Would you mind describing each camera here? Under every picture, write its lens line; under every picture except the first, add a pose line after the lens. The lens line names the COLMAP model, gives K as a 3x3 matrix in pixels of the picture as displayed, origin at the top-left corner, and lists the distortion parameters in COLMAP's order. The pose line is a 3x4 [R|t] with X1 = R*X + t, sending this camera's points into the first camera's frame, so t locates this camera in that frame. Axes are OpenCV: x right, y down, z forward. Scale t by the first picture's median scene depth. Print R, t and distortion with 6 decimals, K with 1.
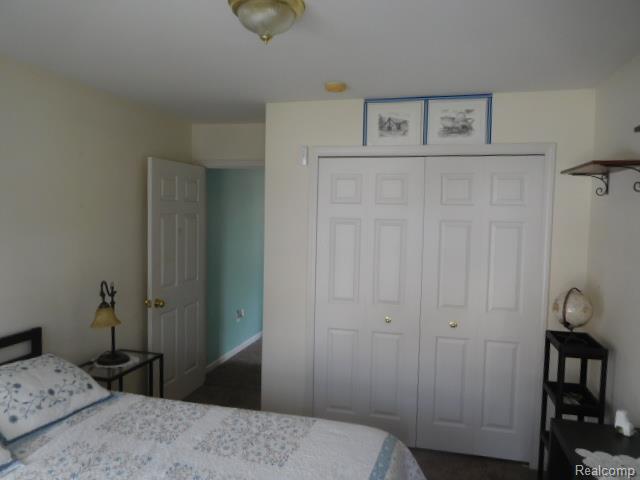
lens RADIAL K [[484.0, 0, 319.9], [0, 484.0, 240.0], [0, 0, 1]] dist [-0.000295, -0.007423]
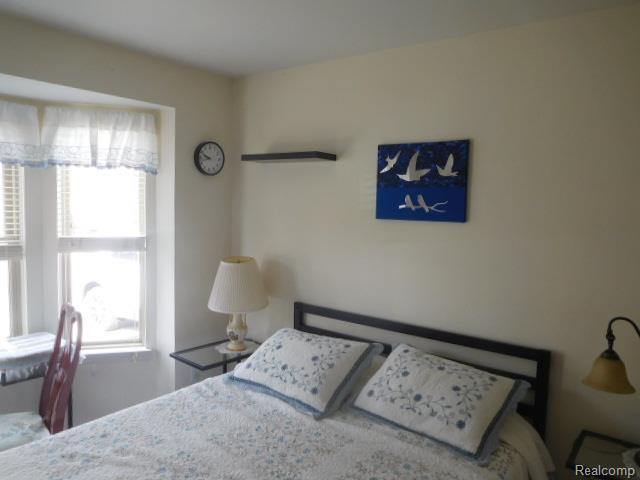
lens RADIAL K [[484.0, 0, 318.1], [0, 484.0, 243.1], [0, 0, 1]] dist [-0.000295, -0.007423]
pose [[-0.391655, 0.050087, -0.918748, 0.337384], [-0.086658, 0.992071, 0.091026, -0.040063], [0.916022, 0.115267, -0.384209, 1.143685]]
